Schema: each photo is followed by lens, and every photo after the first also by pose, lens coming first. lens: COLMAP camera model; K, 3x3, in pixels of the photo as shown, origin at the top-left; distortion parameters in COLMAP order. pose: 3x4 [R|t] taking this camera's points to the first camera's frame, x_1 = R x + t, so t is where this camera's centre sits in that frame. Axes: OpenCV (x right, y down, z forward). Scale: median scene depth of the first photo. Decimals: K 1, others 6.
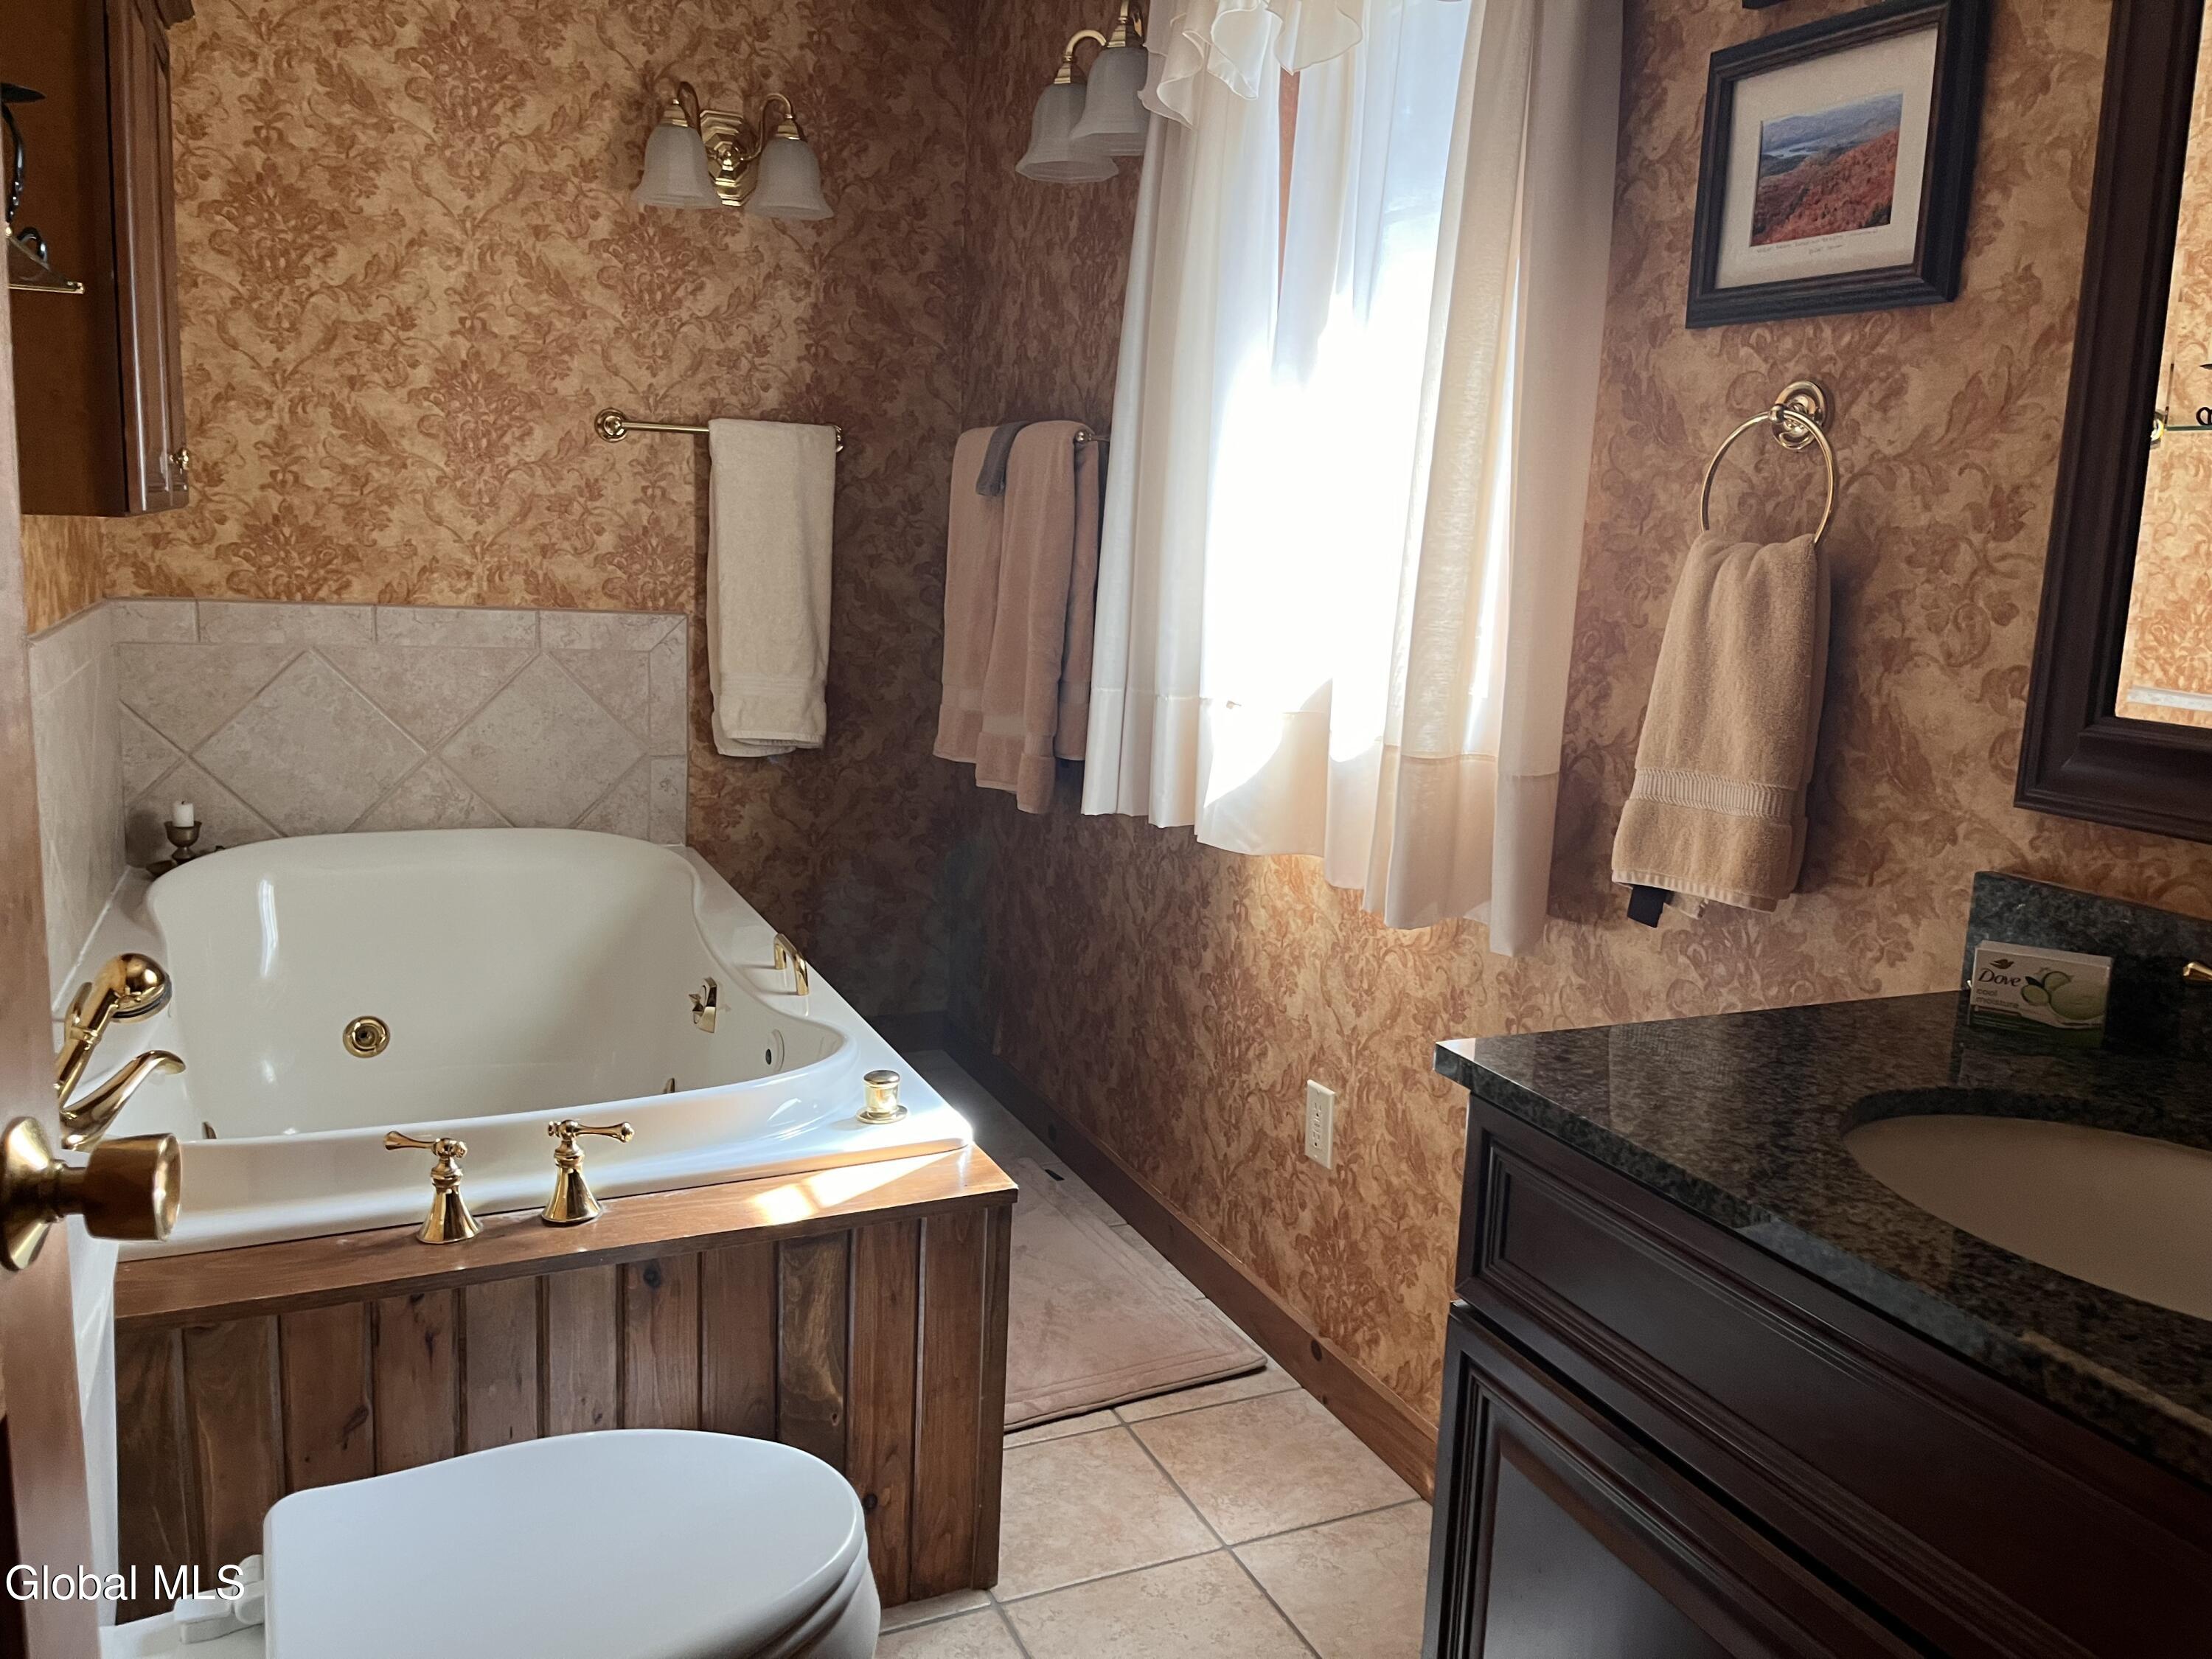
lens RADIAL K [[1663.7, 0, 1111.4], [0, 1663.7, 863.7], [0, 0, 1]] dist [0.013764, -0.029506]
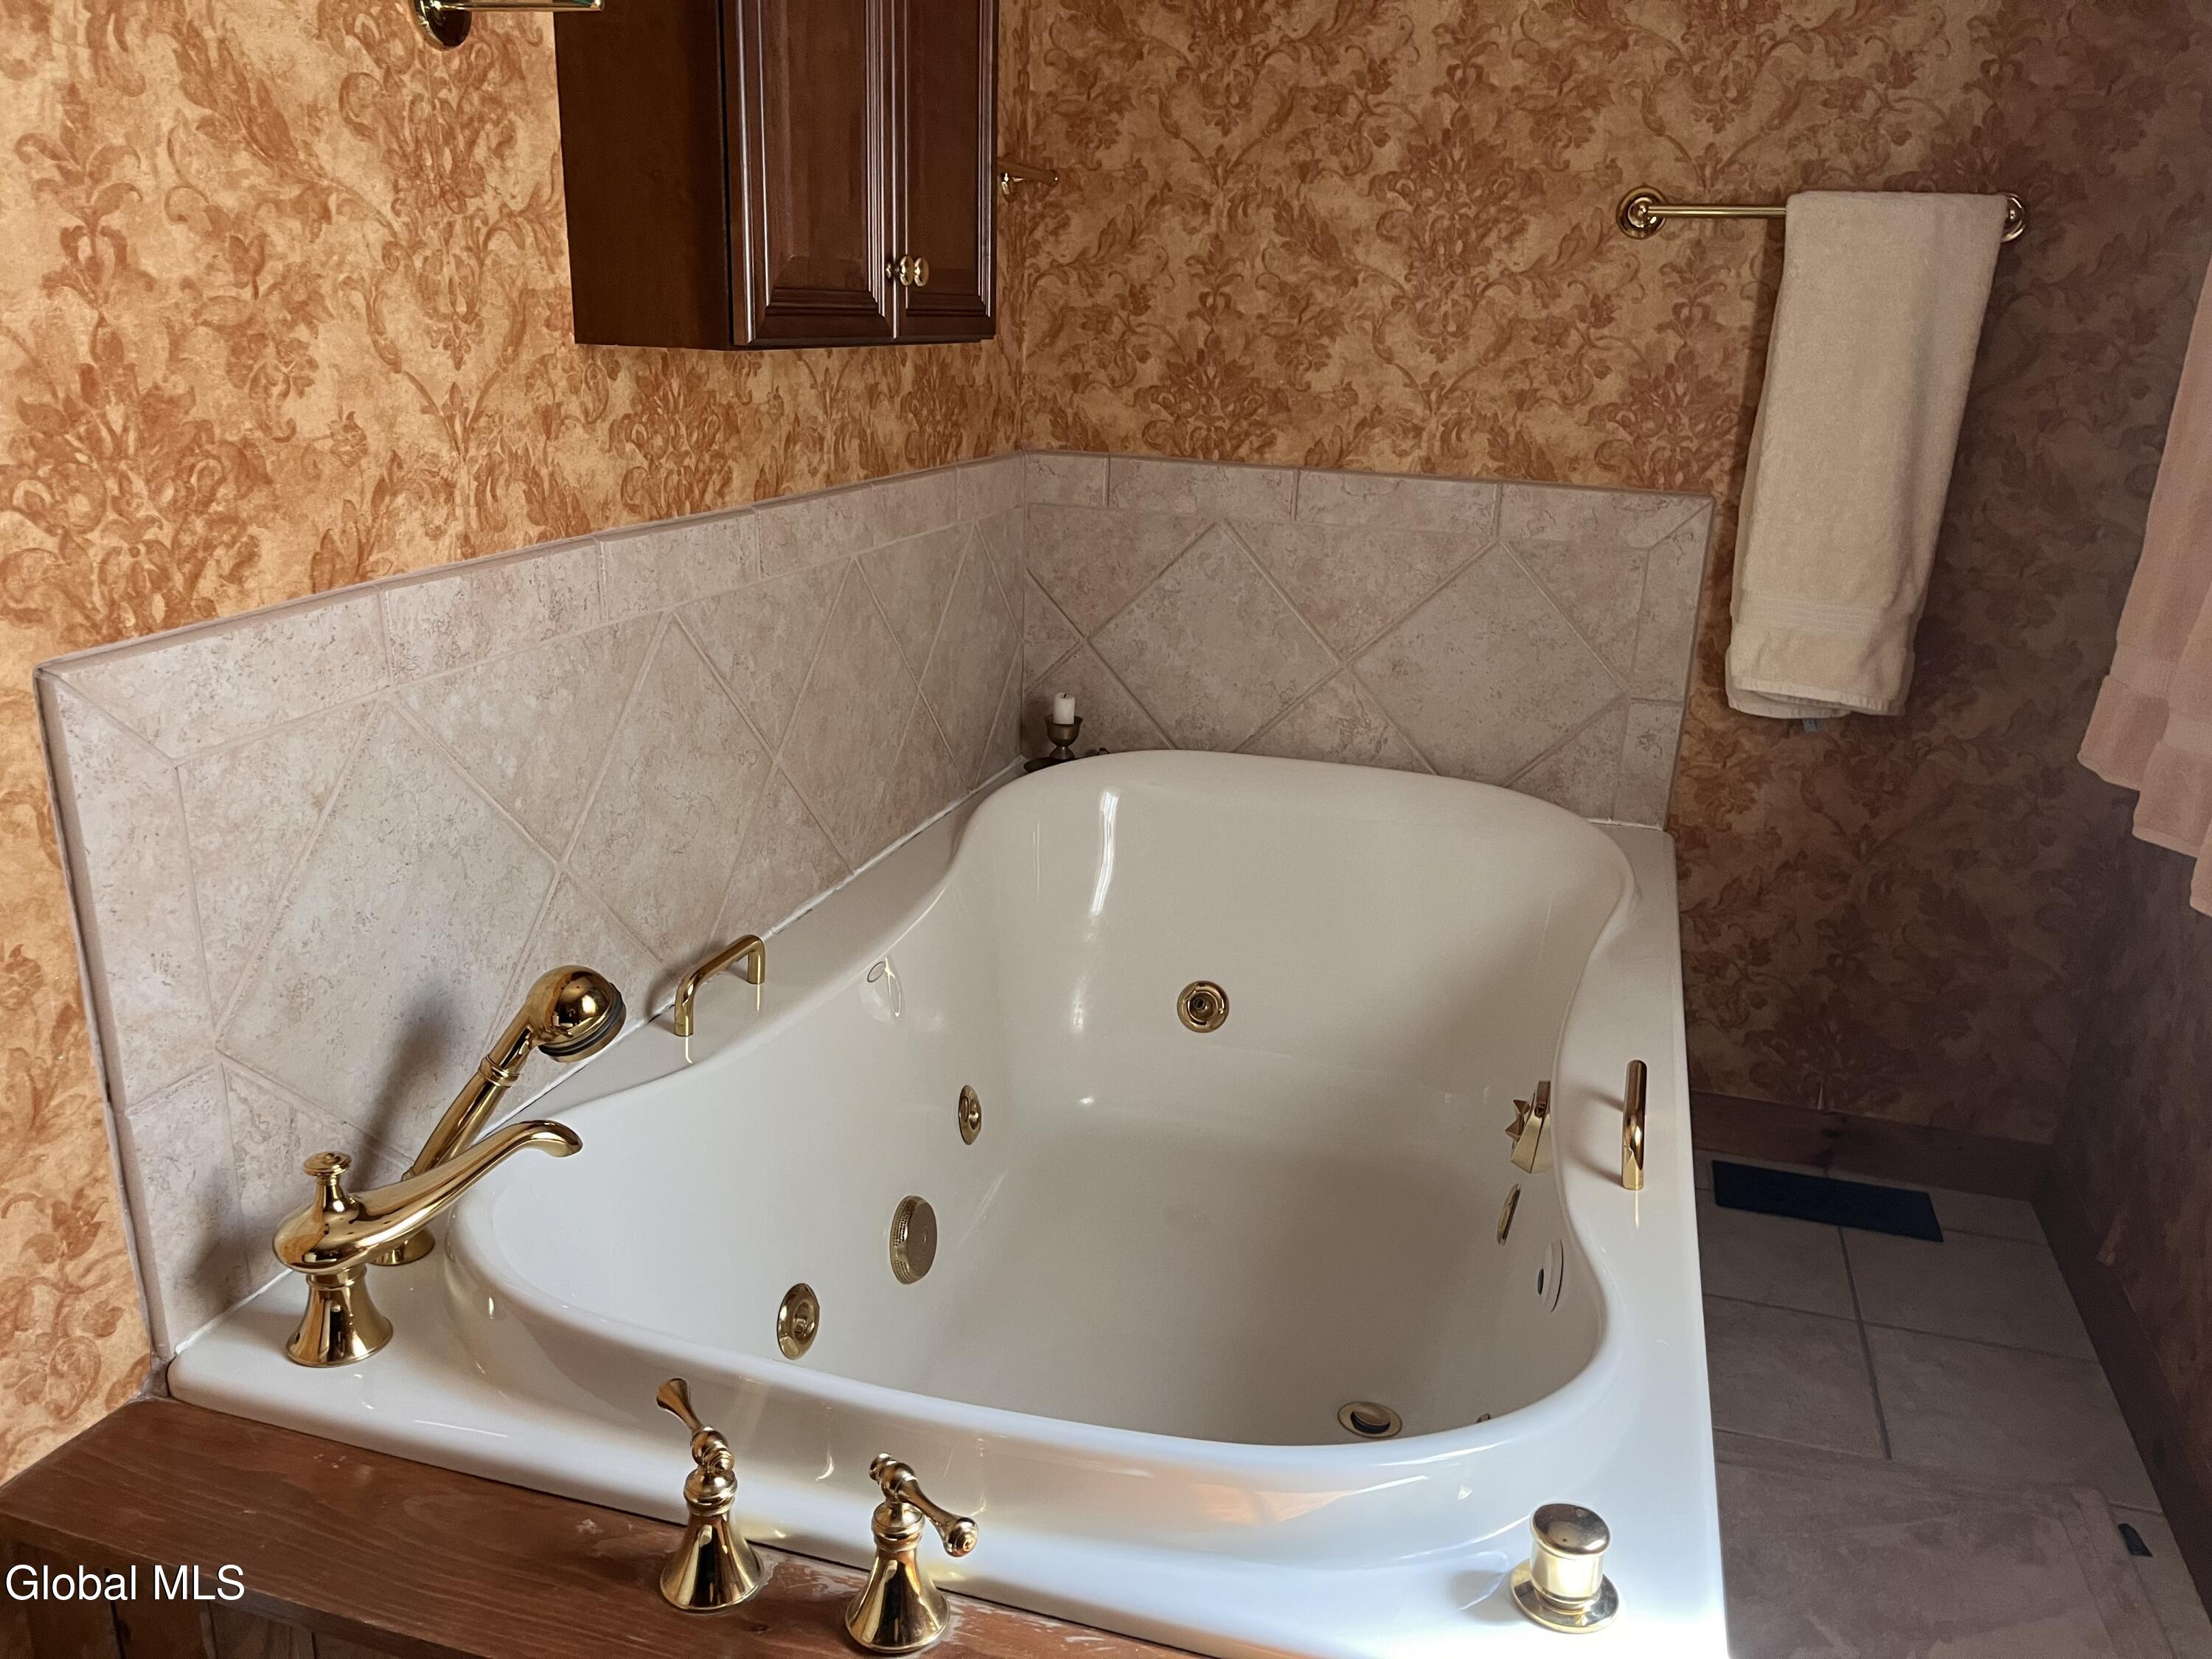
lens RADIAL K [[1663.7, 0, 1111.4], [0, 1663.7, 863.7], [0, 0, 1]] dist [0.013764, -0.029506]
pose [[0.755162, 0.185139, -0.628851, 0.014020], [-0.131004, 0.982561, 0.131957, -0.064069], [0.642315, -0.017267, 0.766246, 0.339270]]
